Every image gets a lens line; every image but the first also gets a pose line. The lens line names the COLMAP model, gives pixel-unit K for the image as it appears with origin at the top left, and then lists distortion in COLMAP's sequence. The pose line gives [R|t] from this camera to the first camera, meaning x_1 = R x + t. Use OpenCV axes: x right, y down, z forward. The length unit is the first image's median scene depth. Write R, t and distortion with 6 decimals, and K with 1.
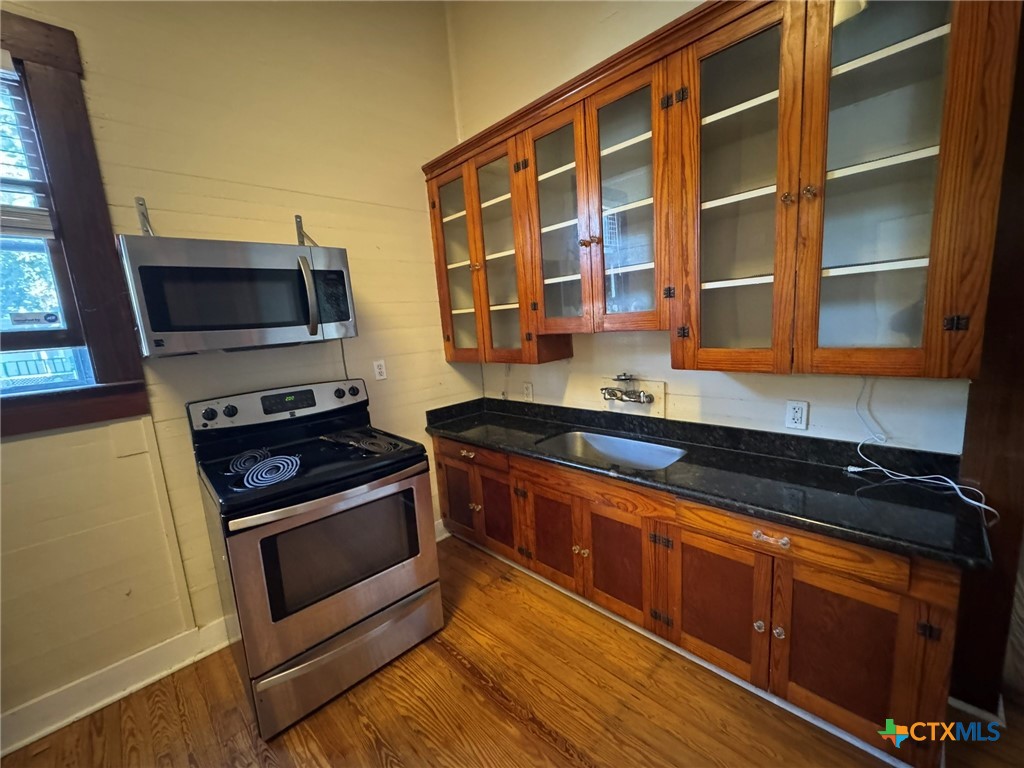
lens RADIAL K [[406.9, 0, 511.2], [0, 406.9, 384.4], [0, 0, 1]] dist [-0.003643, 0.000878]
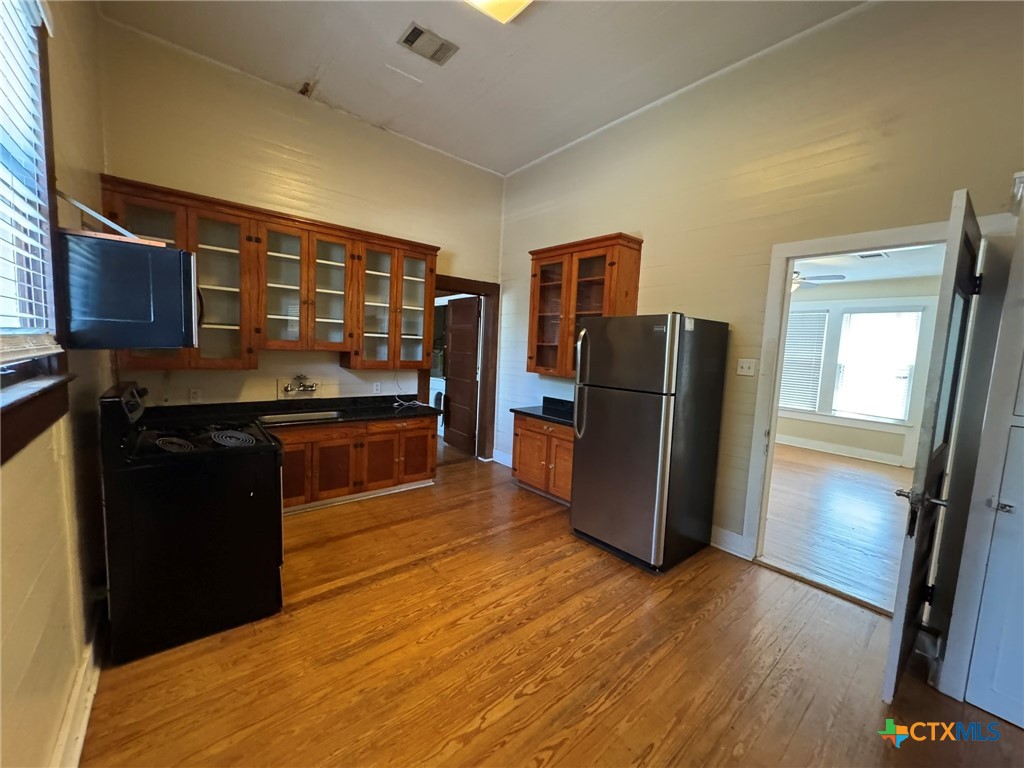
lens RADIAL K [[406.9, 0, 512.6], [0, 406.9, 382.3], [0, 0, 1]] dist [-0.003643, 0.000878]
pose [[0.077988, -0.018983, 0.996774, -1.609871], [0.100830, 0.994842, 0.011057, 0.089862], [-0.991842, 0.099642, 0.079500, -0.042972]]
